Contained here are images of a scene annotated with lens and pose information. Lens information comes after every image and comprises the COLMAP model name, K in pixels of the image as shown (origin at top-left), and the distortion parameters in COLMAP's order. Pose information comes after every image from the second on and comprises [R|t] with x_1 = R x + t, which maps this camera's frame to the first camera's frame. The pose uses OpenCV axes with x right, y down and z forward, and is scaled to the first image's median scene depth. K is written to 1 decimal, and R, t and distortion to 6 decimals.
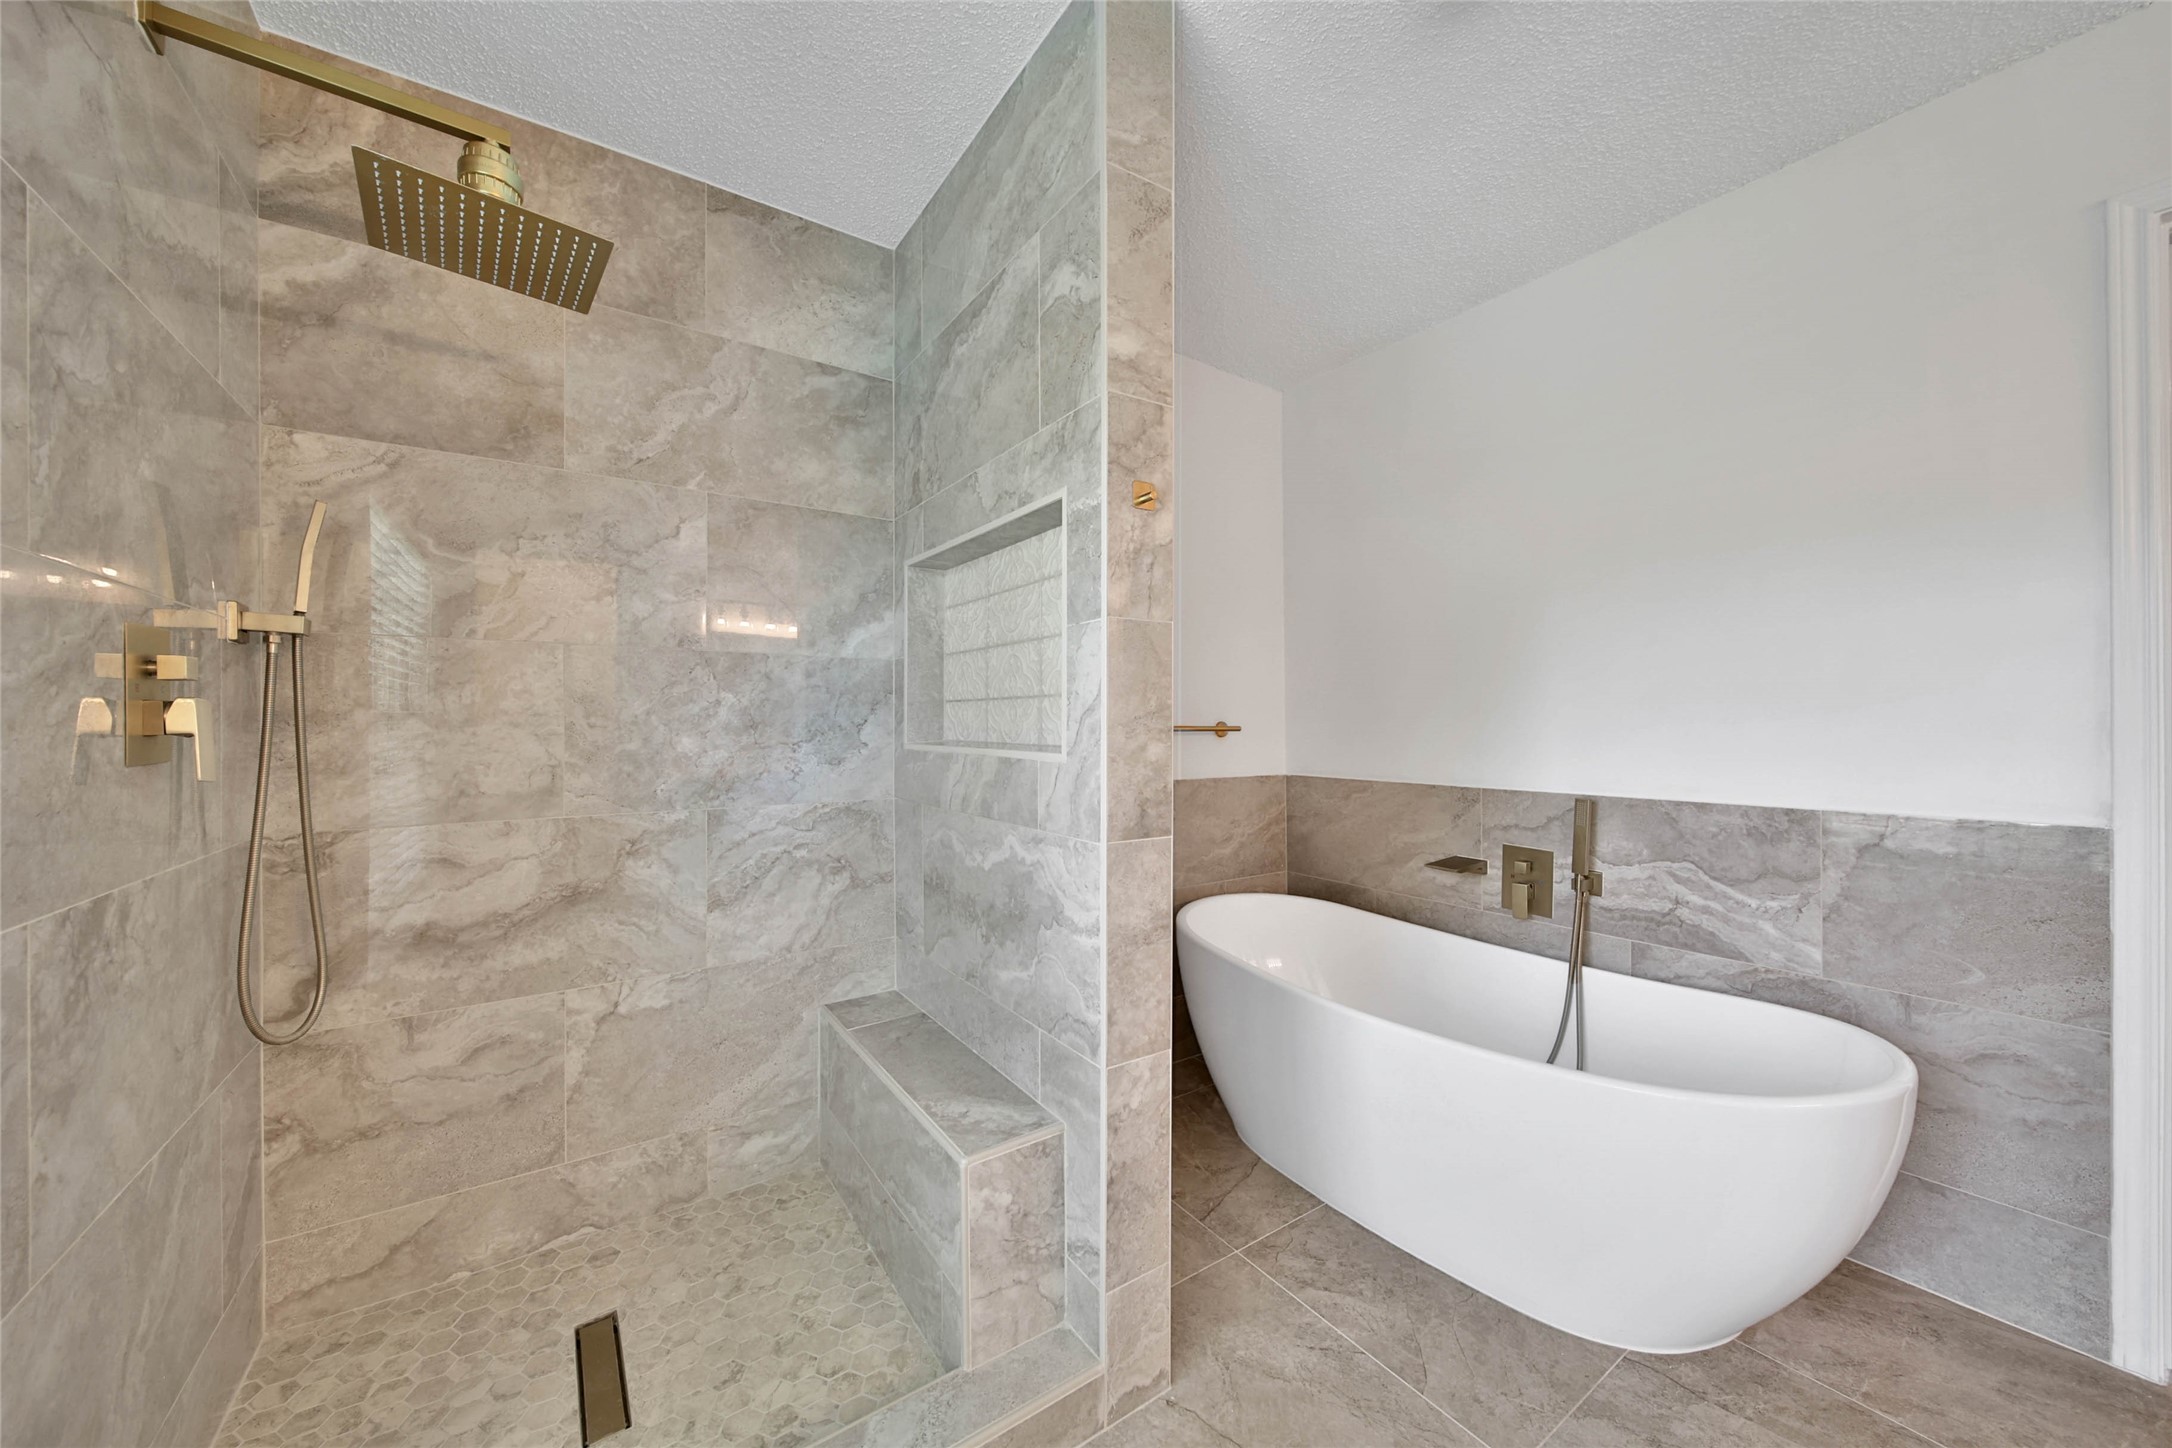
lens RADIAL K [[772.1, 0, 1089.0], [0, 772.1, 727.3], [0, 0, 1]] dist [-0.001341, -0.000027]
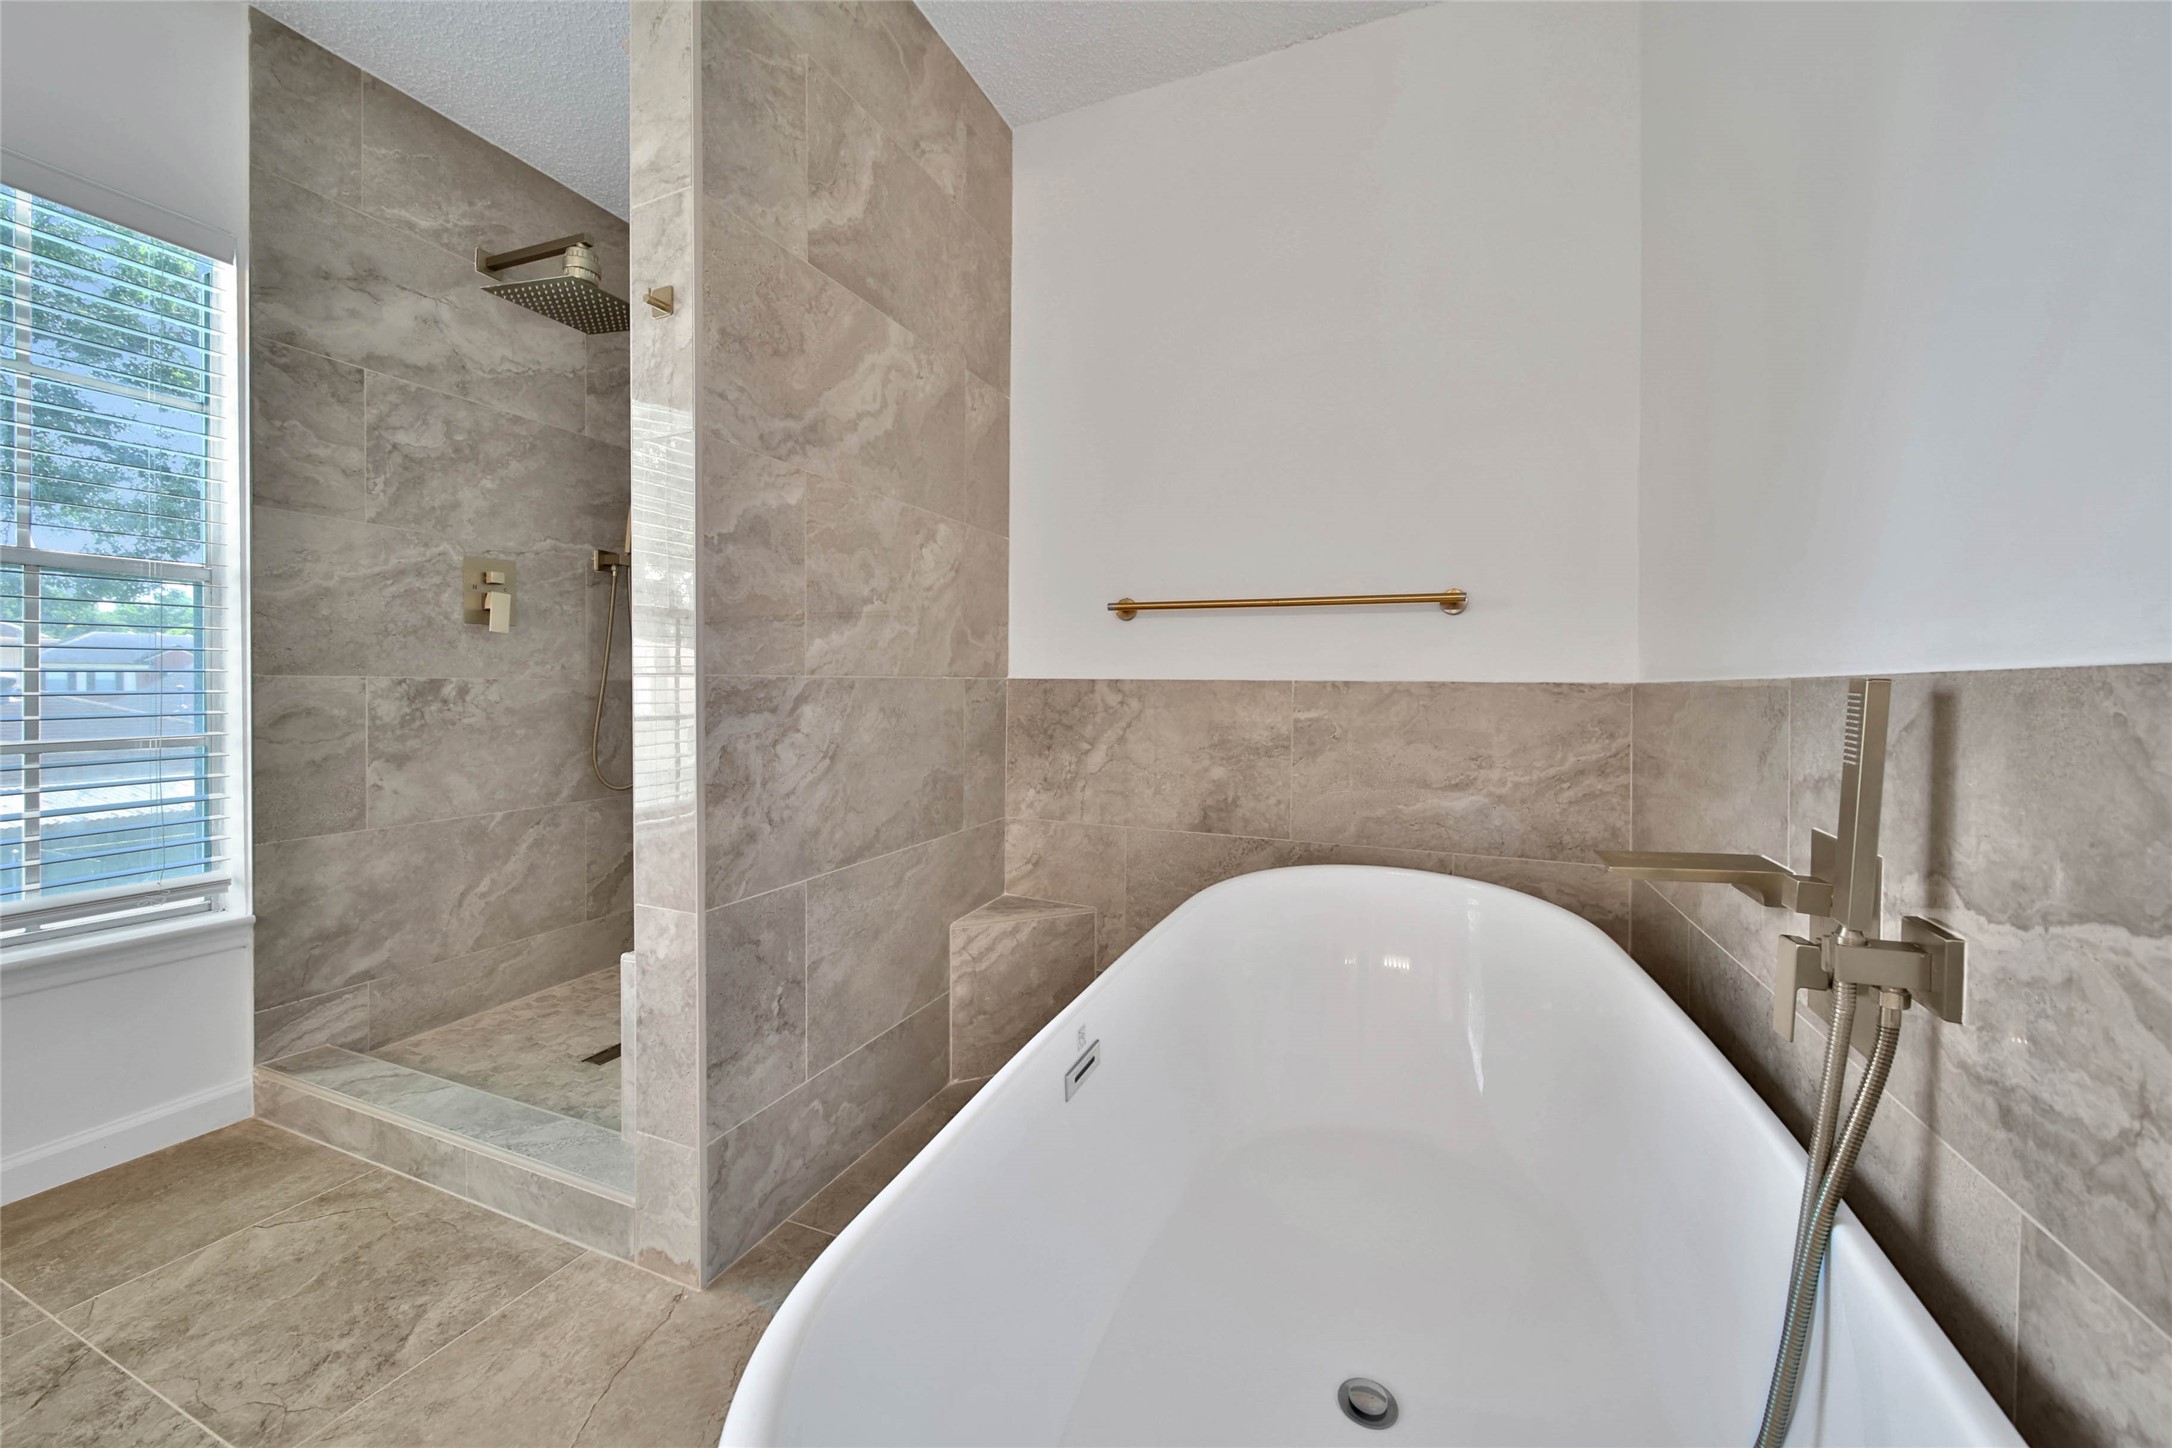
lens RADIAL K [[813.0, 0, 1089.5], [0, 813.0, 705.4], [0, 0, 1]] dist [0.000978, 0.000025]
pose [[0.540483, 0.022243, -0.841061, 0.785563], [-0.010406, 0.999751, 0.019753, 0.105091], [0.841291, -0.001925, 0.540580, 0.602456]]
